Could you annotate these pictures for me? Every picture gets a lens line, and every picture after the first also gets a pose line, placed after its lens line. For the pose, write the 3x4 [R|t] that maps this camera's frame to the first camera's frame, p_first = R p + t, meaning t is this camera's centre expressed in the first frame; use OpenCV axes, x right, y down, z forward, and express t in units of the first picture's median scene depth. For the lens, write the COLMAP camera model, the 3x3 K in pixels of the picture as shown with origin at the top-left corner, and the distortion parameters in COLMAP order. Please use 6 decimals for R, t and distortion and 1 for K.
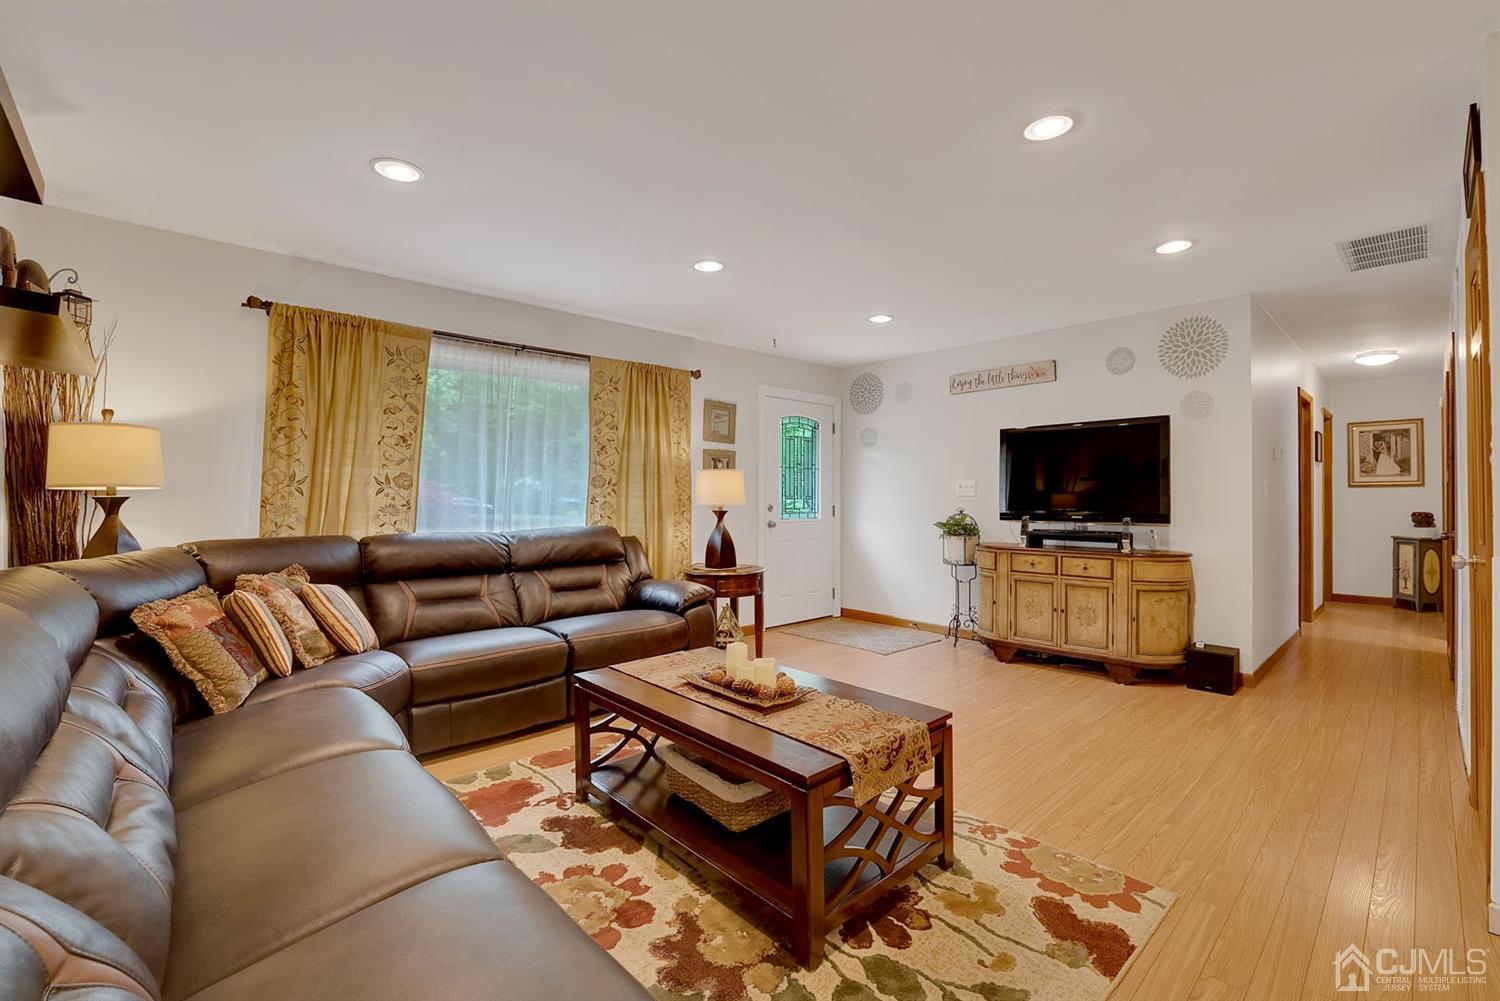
lens RADIAL K [[625.0, 0, 735.8], [0, 625.0, 494.4], [0, 0, 1]] dist [-0.020501, 0.000011]
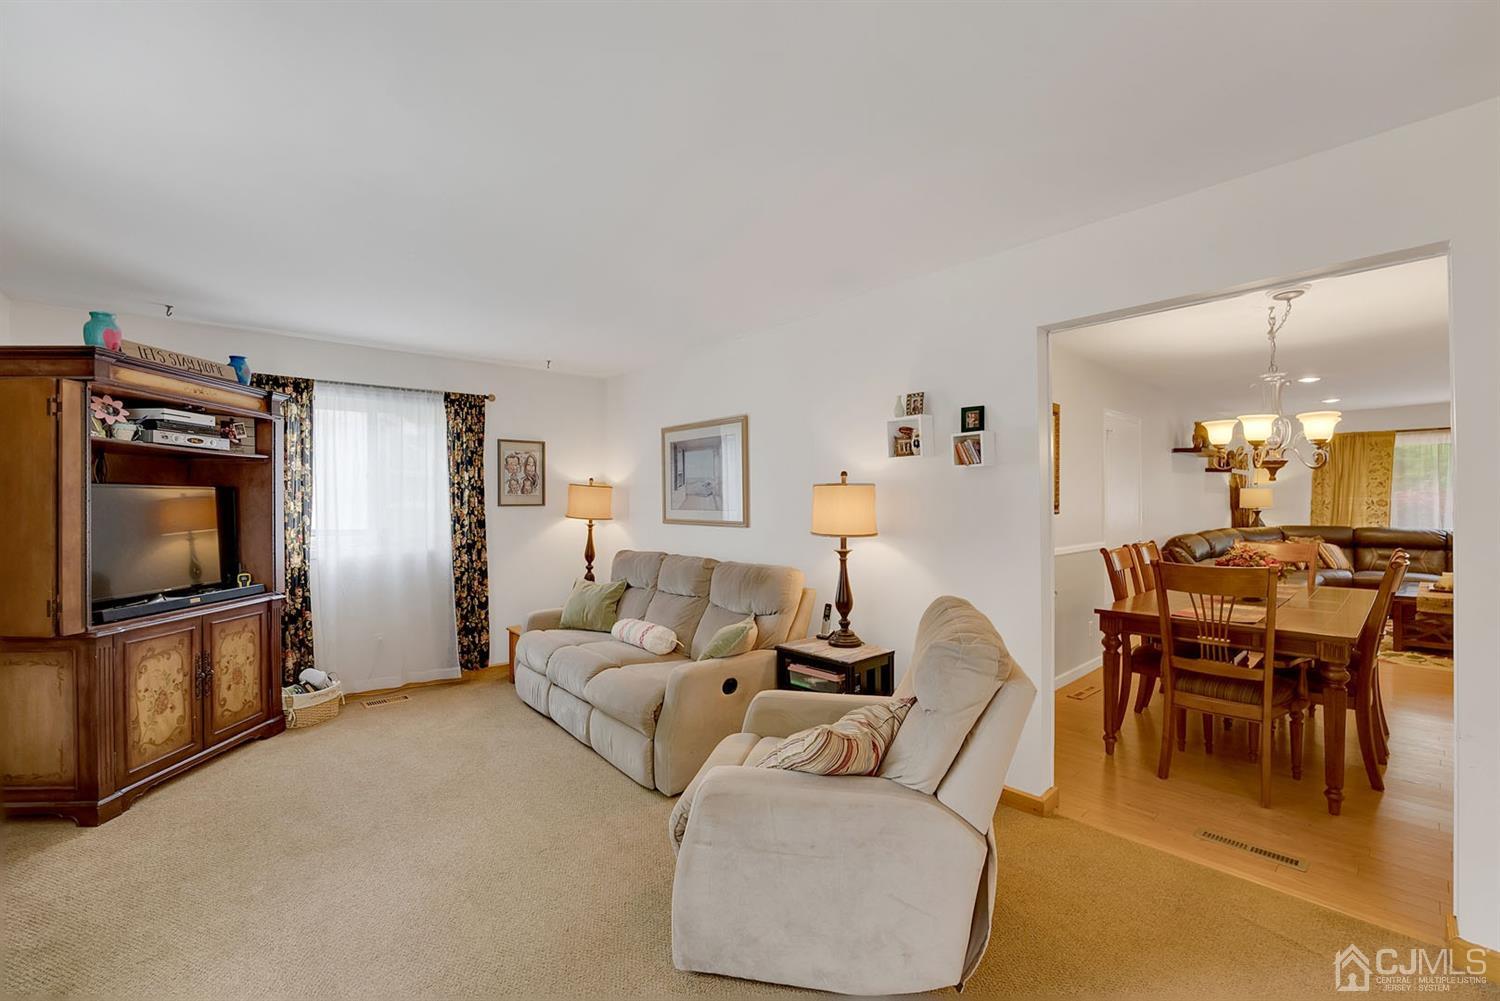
lens RADIAL K [[625.0, 0, 764.0], [0, 625.0, 505.1], [0, 0, 1]] dist [-0.020501, 0.000011]
pose [[-0.018426, 0.005136, -0.999817, 1.862957], [0.012972, 0.999904, 0.004898, -0.058874], [0.999746, -0.012879, -0.018491, -1.264073]]
